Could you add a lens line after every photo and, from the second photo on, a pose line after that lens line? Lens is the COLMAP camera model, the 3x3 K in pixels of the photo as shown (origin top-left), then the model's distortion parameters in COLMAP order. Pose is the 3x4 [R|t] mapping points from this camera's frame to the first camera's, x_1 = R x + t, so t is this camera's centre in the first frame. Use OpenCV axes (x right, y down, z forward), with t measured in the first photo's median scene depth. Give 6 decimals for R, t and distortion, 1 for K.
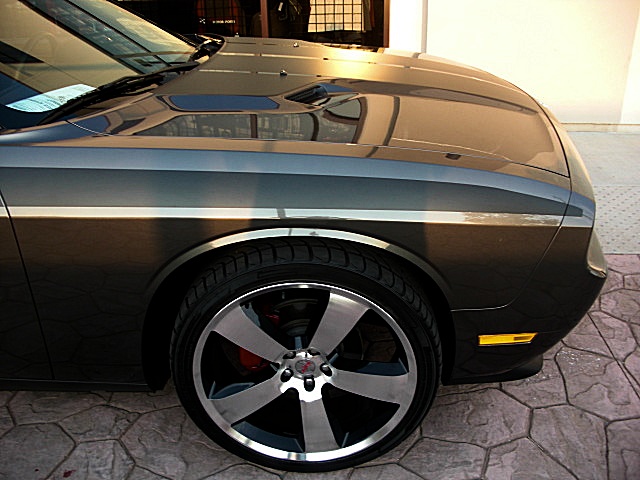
lens RADIAL K [[616.7, 0, 318.4], [0, 616.7, 240.9], [0, 0, 1]] dist [-0.125727, 0.000000]
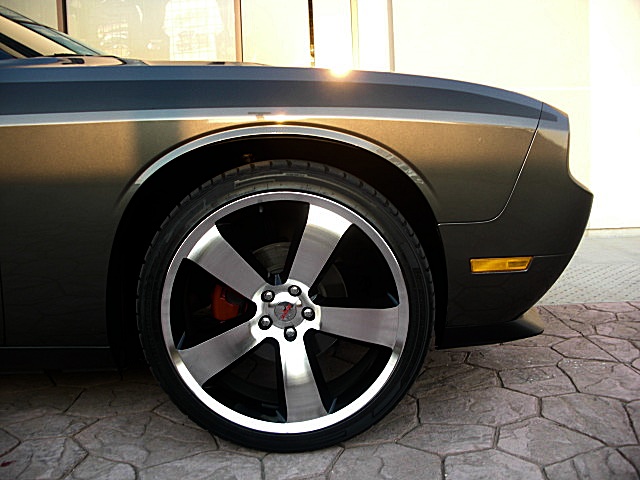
lens RADIAL K [[616.7, 0, 319.3], [0, 616.7, 238.2], [0, 0, 1]] dist [-0.125727, 0.000000]
pose [[0.999024, -0.020772, 0.038988, -0.004554], [0.032057, 0.948128, -0.316268, 0.359323], [-0.030396, 0.317209, 0.947868, 0.091759]]
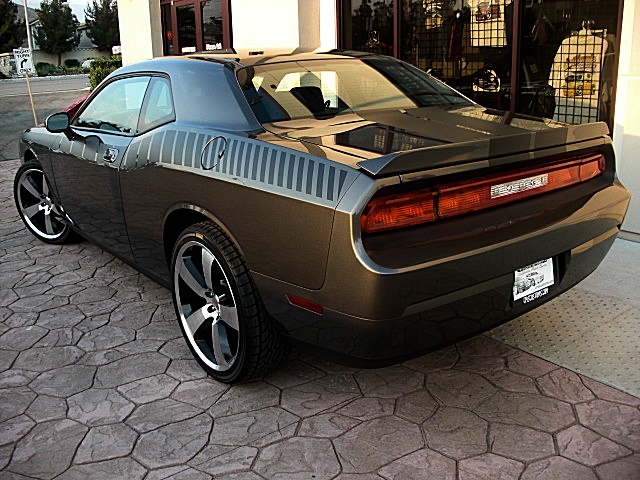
lens RADIAL K [[616.7, 0, 318.7], [0, 616.7, 237.5], [0, 0, 1]] dist [-0.125727, 0.000000]
pose [[0.652405, 0.221562, -0.724761, 1.544370], [-0.316150, 0.948694, 0.005432, -0.100260], [0.688780, 0.225589, 0.688979, 0.043768]]
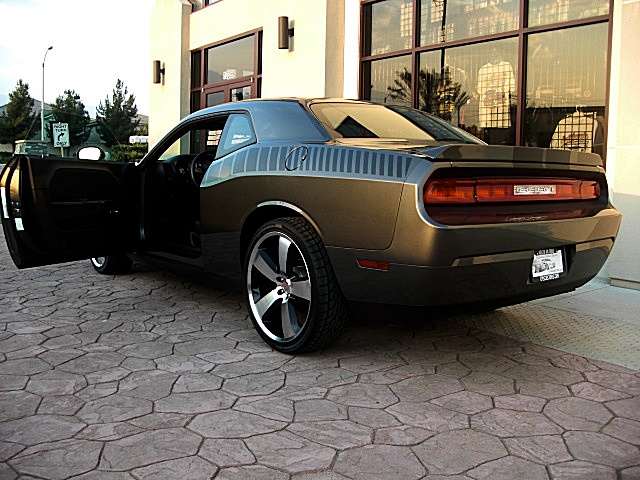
lens RADIAL K [[616.7, 0, 324.0], [0, 616.7, 240.4], [0, 0, 1]] dist [-0.125727, 0.000000]
pose [[0.661853, 0.122775, -0.739511, 1.737608], [-0.353433, 0.921079, -0.163399, 0.292825], [0.661087, 0.369514, 0.653011, -0.232084]]
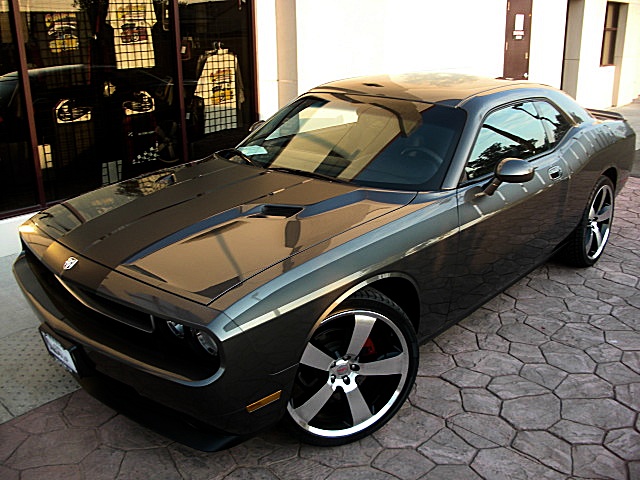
lens RADIAL K [[616.7, 0, 328.4], [0, 616.7, 228.2], [0, 0, 1]] dist [-0.125727, 0.000000]
pose [[0.624355, -0.226989, 0.747433, -2.495846], [0.335302, 0.942092, 0.006017, -0.218152], [-0.705517, 0.246859, 0.664309, 0.018108]]
